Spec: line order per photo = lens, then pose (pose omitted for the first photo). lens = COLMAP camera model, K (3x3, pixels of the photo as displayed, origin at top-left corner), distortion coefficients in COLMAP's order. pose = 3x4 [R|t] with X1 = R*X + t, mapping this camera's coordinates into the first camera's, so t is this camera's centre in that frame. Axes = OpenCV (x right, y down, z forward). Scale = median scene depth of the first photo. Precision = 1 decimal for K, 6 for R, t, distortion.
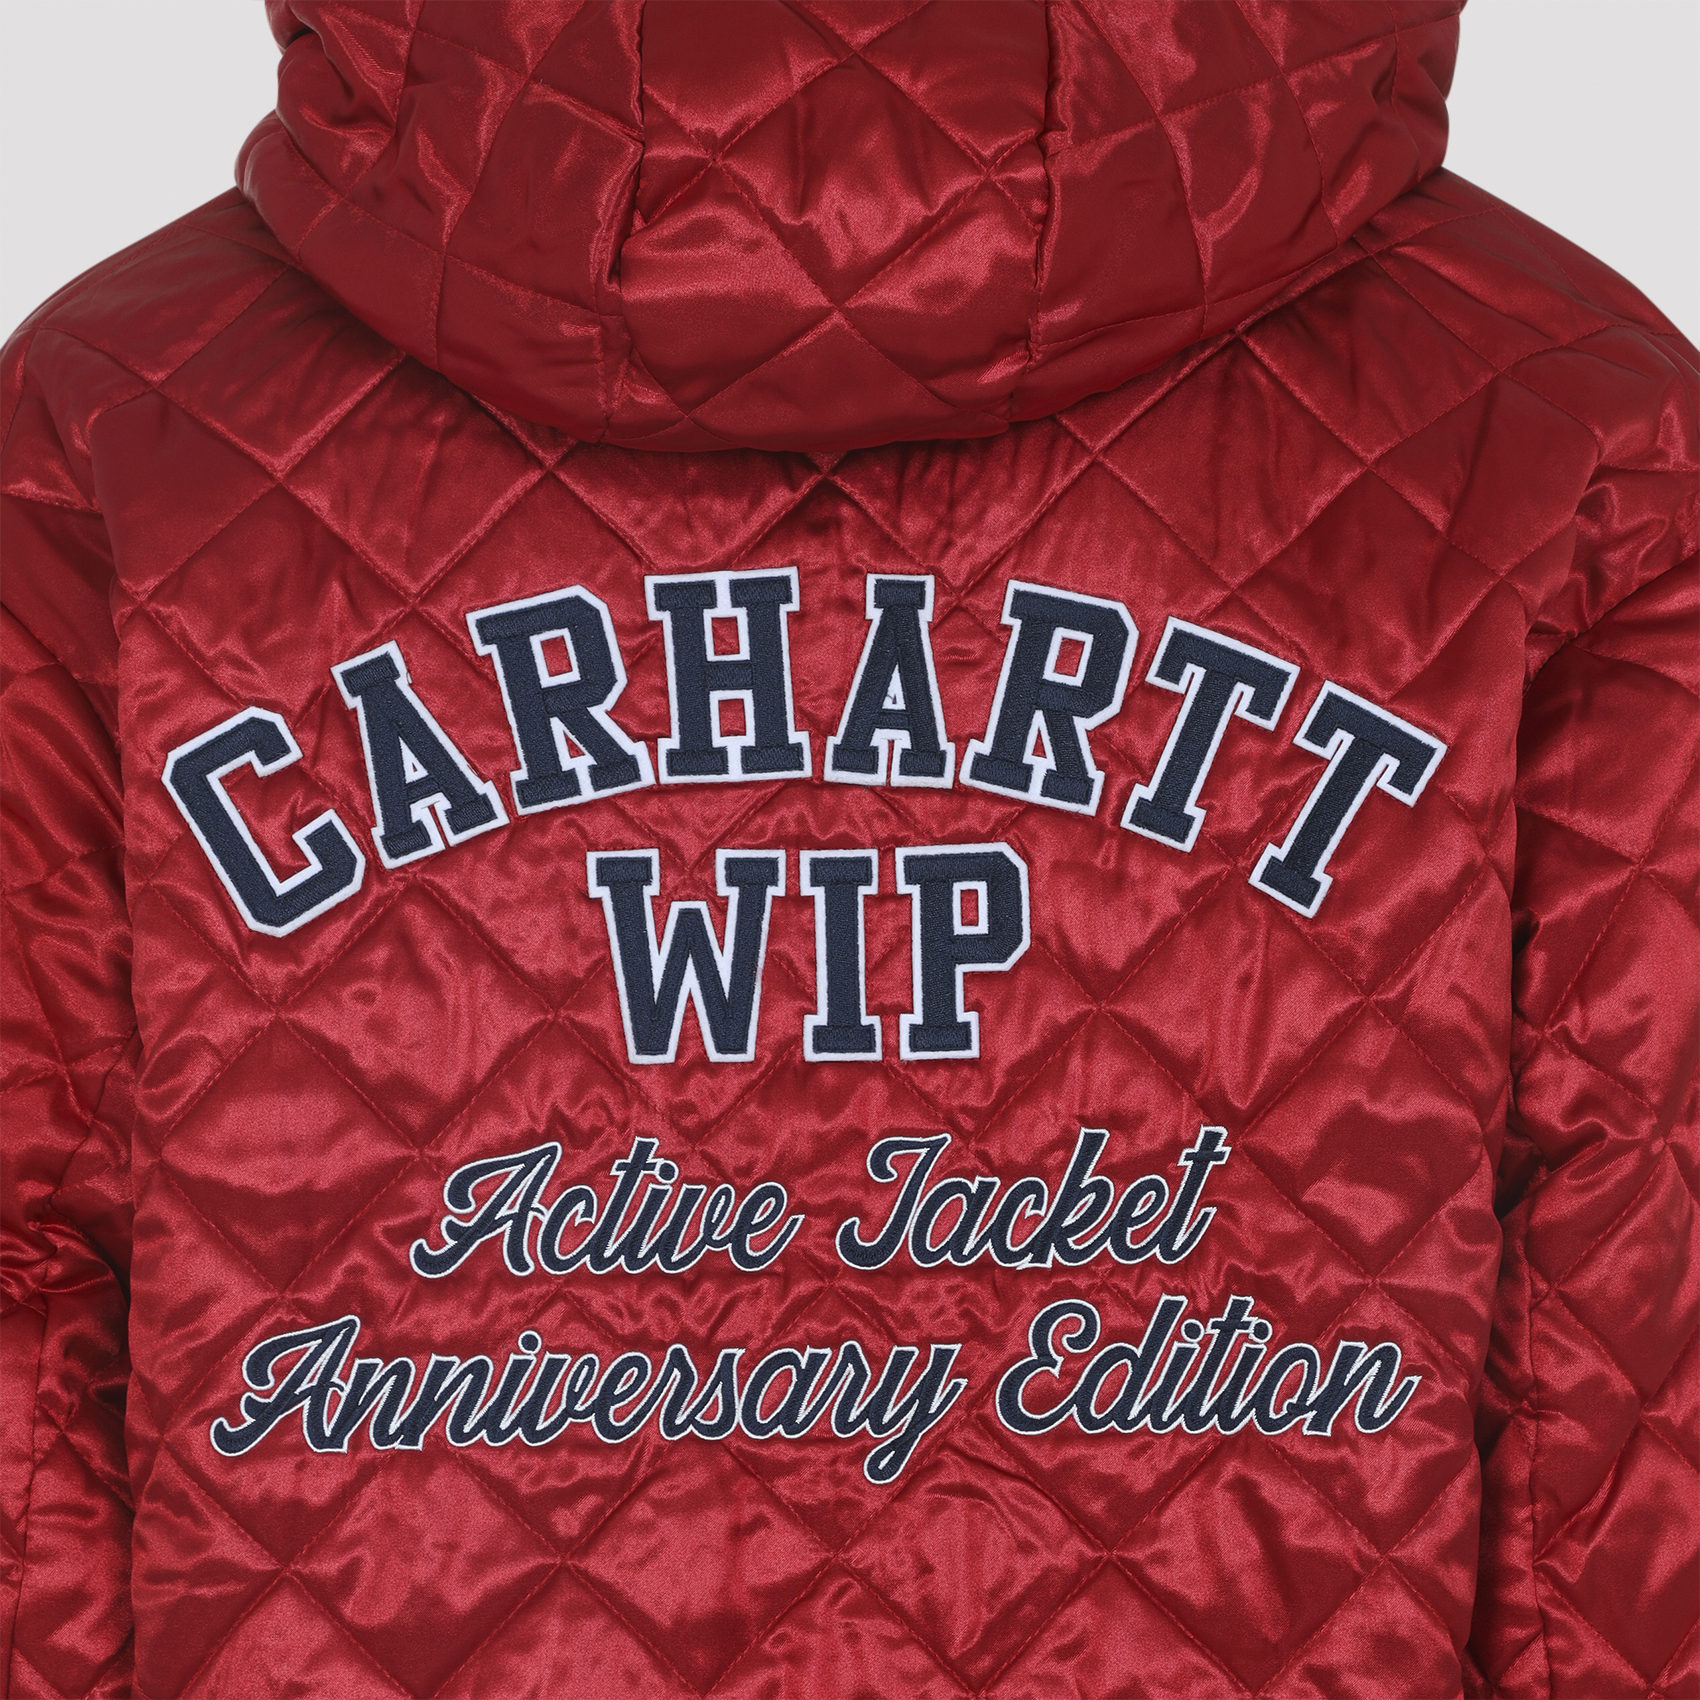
lens RADIAL K [[5586.6, 0, 1118.3], [0, 5586.6, 515.4], [0, 0, 1]] dist [-0.148568, 6.021614]
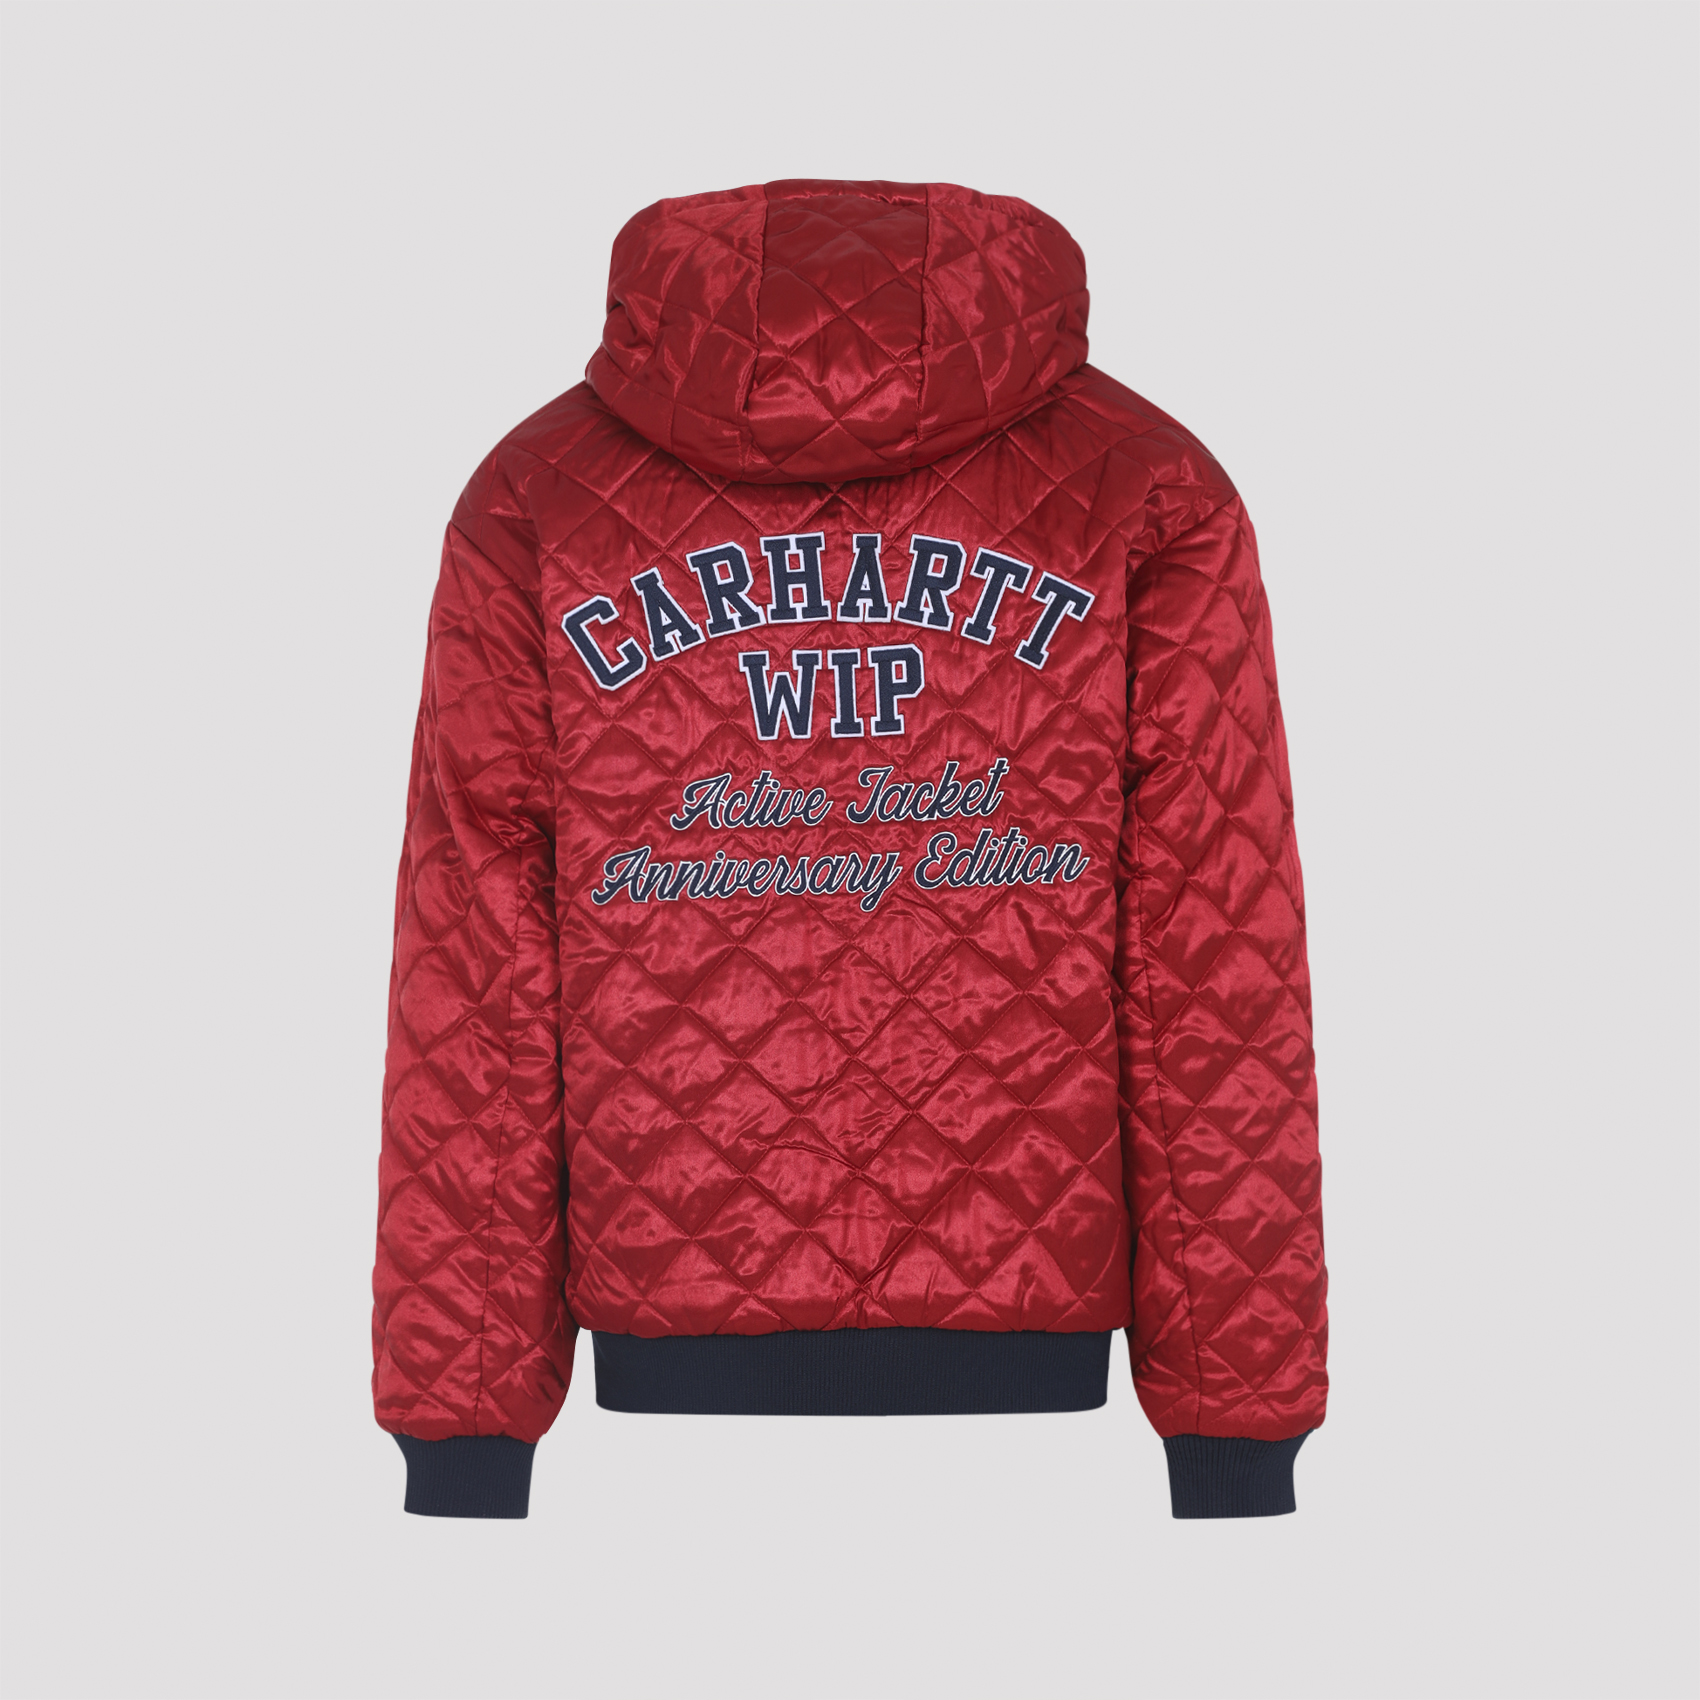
lens RADIAL K [[5177.5, 0, 846.9], [0, 5177.5, 793.4], [0, 0, 1]] dist [0.059720, -11.768597]
pose [[0.998048, -0.023629, -0.057815, 0.078187], [0.023866, 0.999709, 0.003414, 0.114438], [0.057718, -0.004787, 0.998321, -1.216330]]
